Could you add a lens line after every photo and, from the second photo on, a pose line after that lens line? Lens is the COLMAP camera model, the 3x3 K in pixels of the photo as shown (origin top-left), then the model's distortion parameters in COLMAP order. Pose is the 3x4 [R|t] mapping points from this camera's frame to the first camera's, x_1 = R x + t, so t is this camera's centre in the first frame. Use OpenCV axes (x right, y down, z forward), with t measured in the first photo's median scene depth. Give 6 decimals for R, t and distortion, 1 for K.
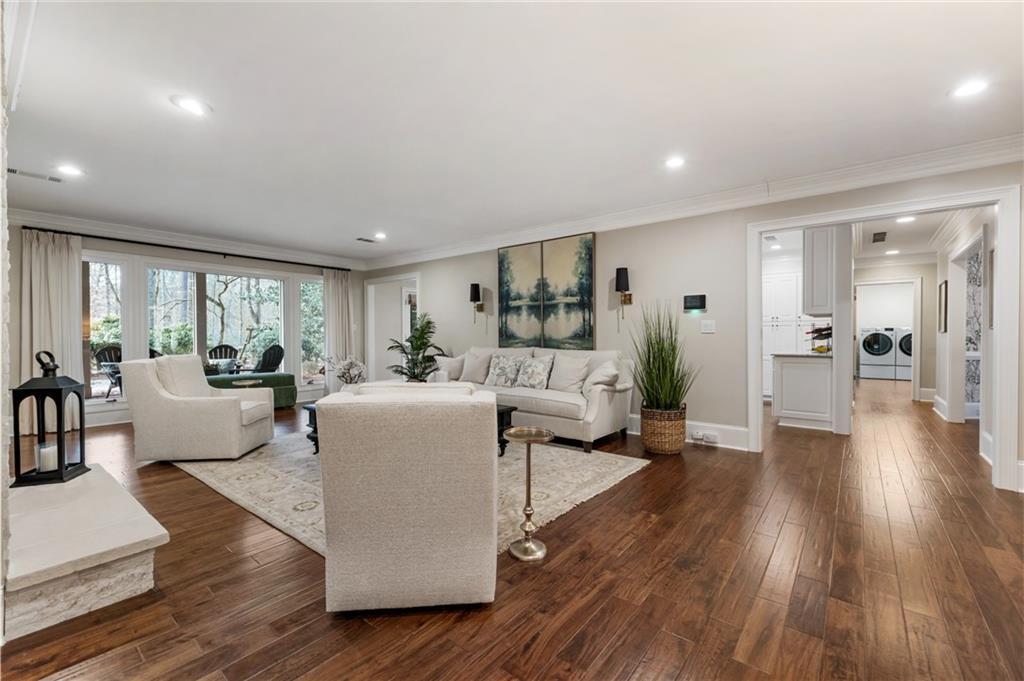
lens RADIAL K [[433.0, 0, 512.0], [0, 433.0, 340.5], [0, 0, 1]] dist [0.001658, 0.000253]
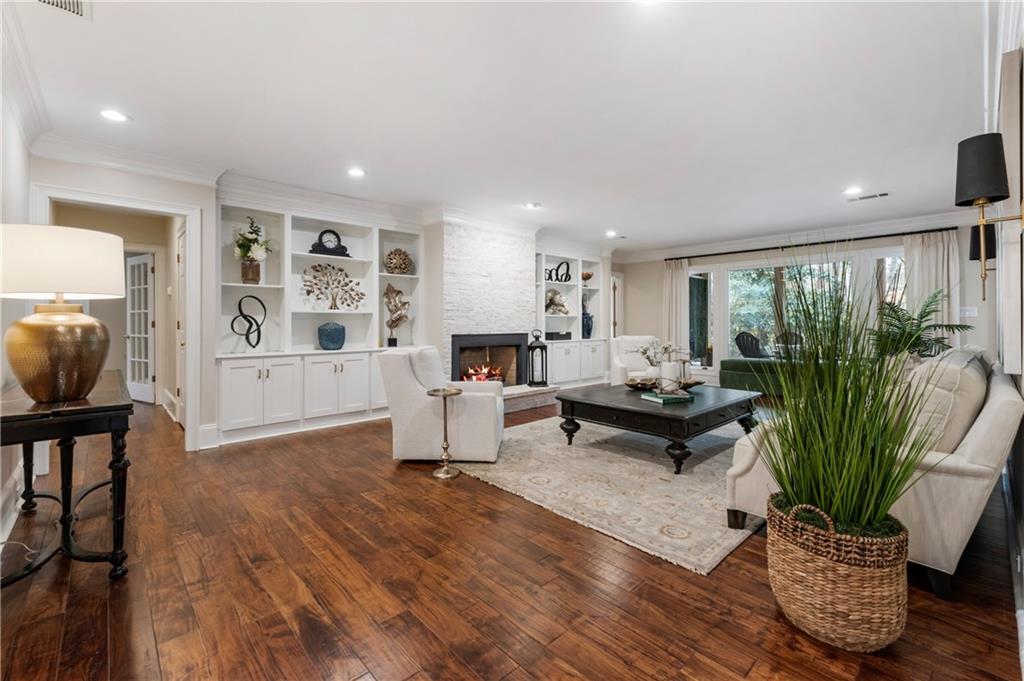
lens RADIAL K [[433.0, 0, 512.0], [0, 433.0, 340.5], [0, 0, 1]] dist [0.001658, 0.000253]
pose [[-0.151066, 0.036251, -0.987859, 0.866747], [-0.012542, 0.999177, 0.038584, -0.007322], [0.988444, 0.018218, -0.150487, 0.878928]]
